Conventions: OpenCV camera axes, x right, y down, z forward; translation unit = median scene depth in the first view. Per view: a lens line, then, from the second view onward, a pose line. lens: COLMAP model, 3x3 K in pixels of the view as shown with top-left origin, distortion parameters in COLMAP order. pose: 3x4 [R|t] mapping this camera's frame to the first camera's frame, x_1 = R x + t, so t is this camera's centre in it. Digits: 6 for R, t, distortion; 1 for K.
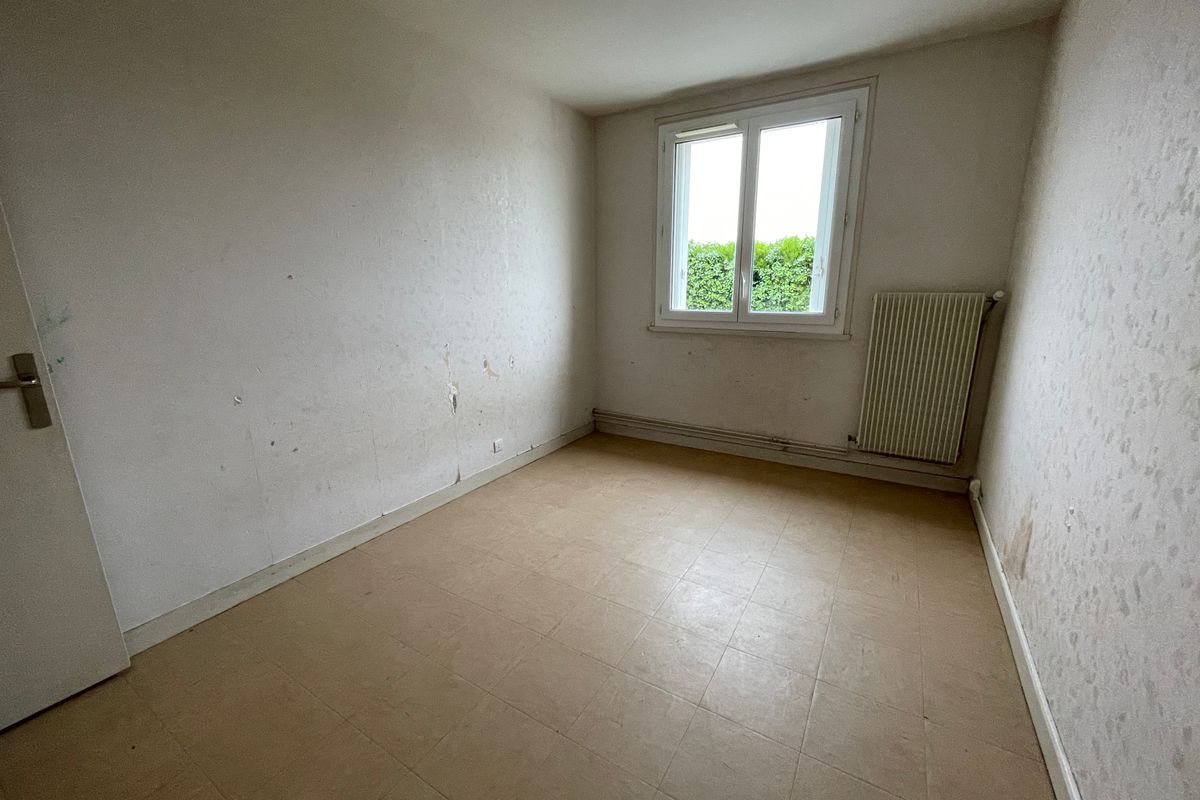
lens RADIAL K [[489.0, 0, 603.7], [0, 489.0, 399.9], [0, 0, 1]] dist [0.001401, 0.000268]
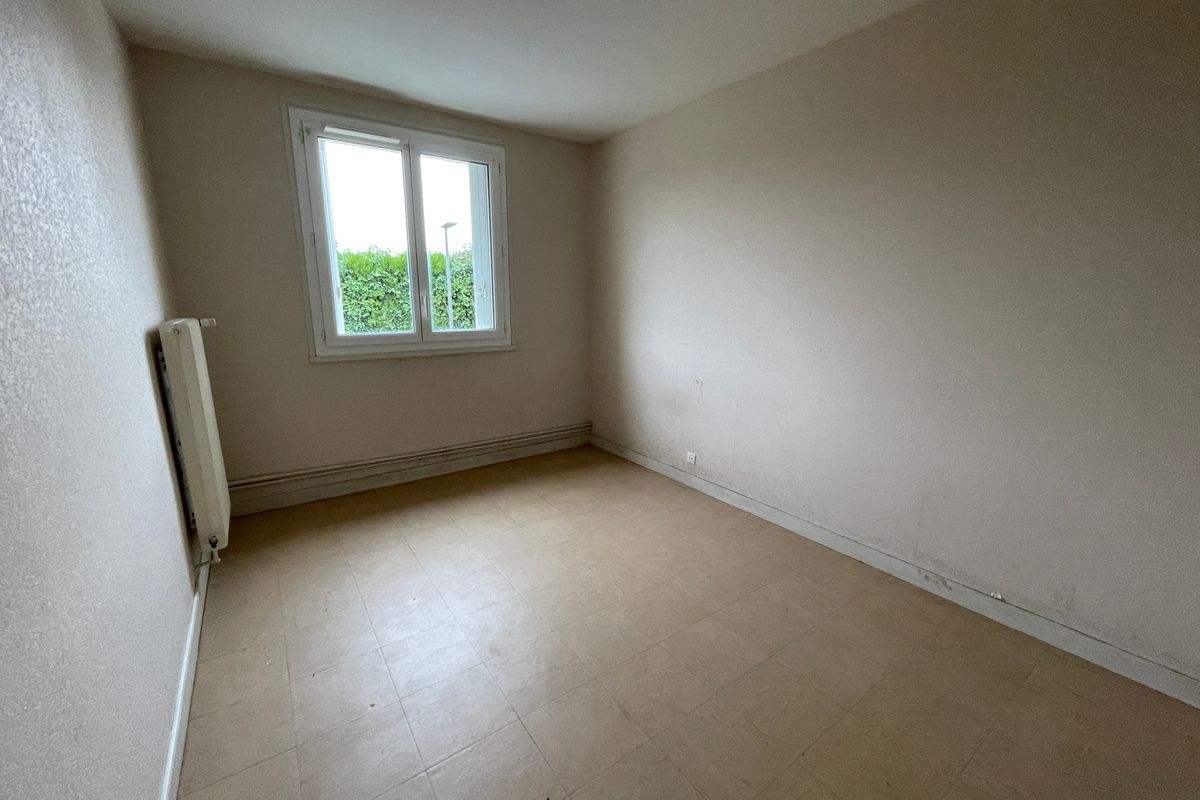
lens RADIAL K [[489.0, 0, 600.0], [0, 489.0, 402.0], [0, 0, 1]] dist [0.001401, 0.000268]
pose [[0.383109, -0.183138, 0.905366, -0.508705], [0.214816, 0.970939, 0.105502, -0.071149], [-0.898377, 0.154068, 0.411317, 0.299874]]
